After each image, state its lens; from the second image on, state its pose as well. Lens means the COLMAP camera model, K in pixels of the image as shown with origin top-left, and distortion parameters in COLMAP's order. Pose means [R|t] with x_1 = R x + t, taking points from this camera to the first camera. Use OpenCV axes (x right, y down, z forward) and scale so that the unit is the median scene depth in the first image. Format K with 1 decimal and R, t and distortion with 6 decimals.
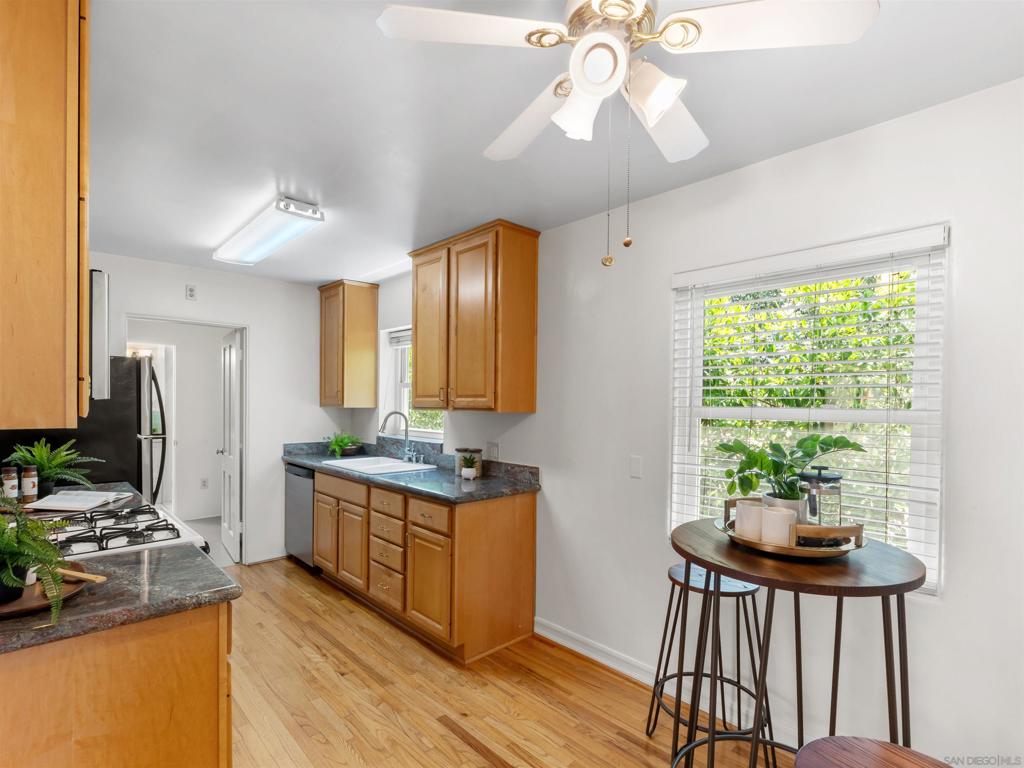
lens RADIAL K [[495.8, 0, 516.2], [0, 495.8, 404.9], [0, 0, 1]] dist [-0.000387, -0.000064]
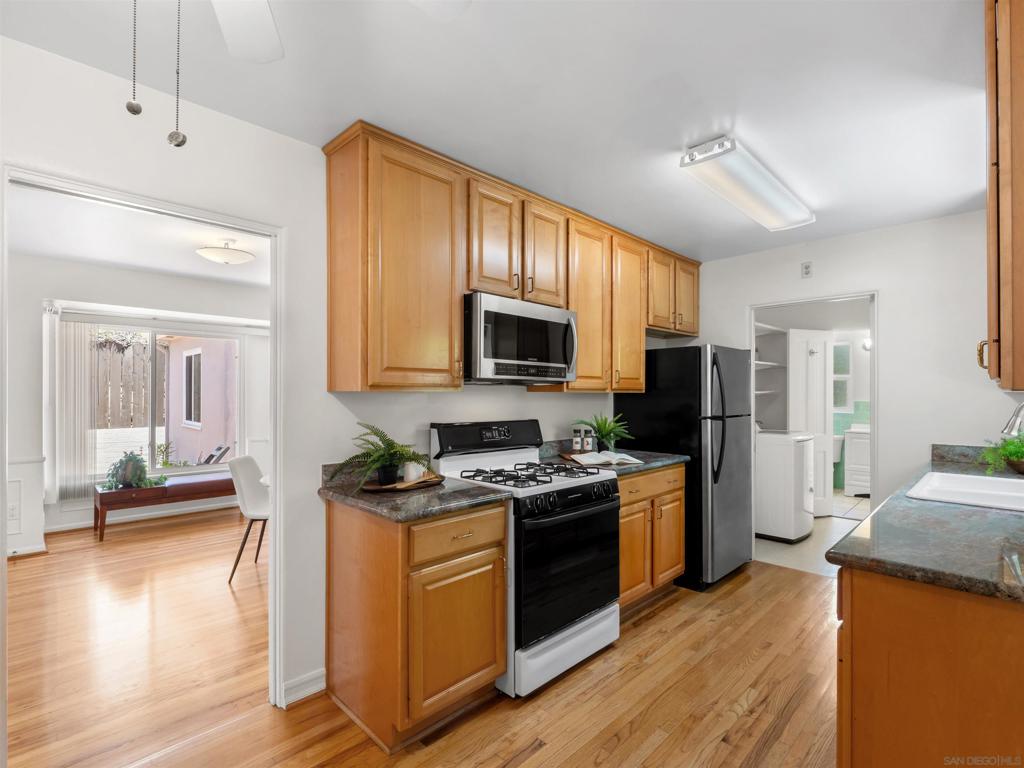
lens RADIAL K [[492.0, 0, 512.3], [0, 492.0, 391.8], [0, 0, 1]] dist [-0.005055, -0.001151]
pose [[0.031228, -0.009758, -0.999465, 0.376944], [-0.007597, 0.999921, -0.010000, 0.024573], [0.999483, 0.007906, 0.031152, 0.632455]]
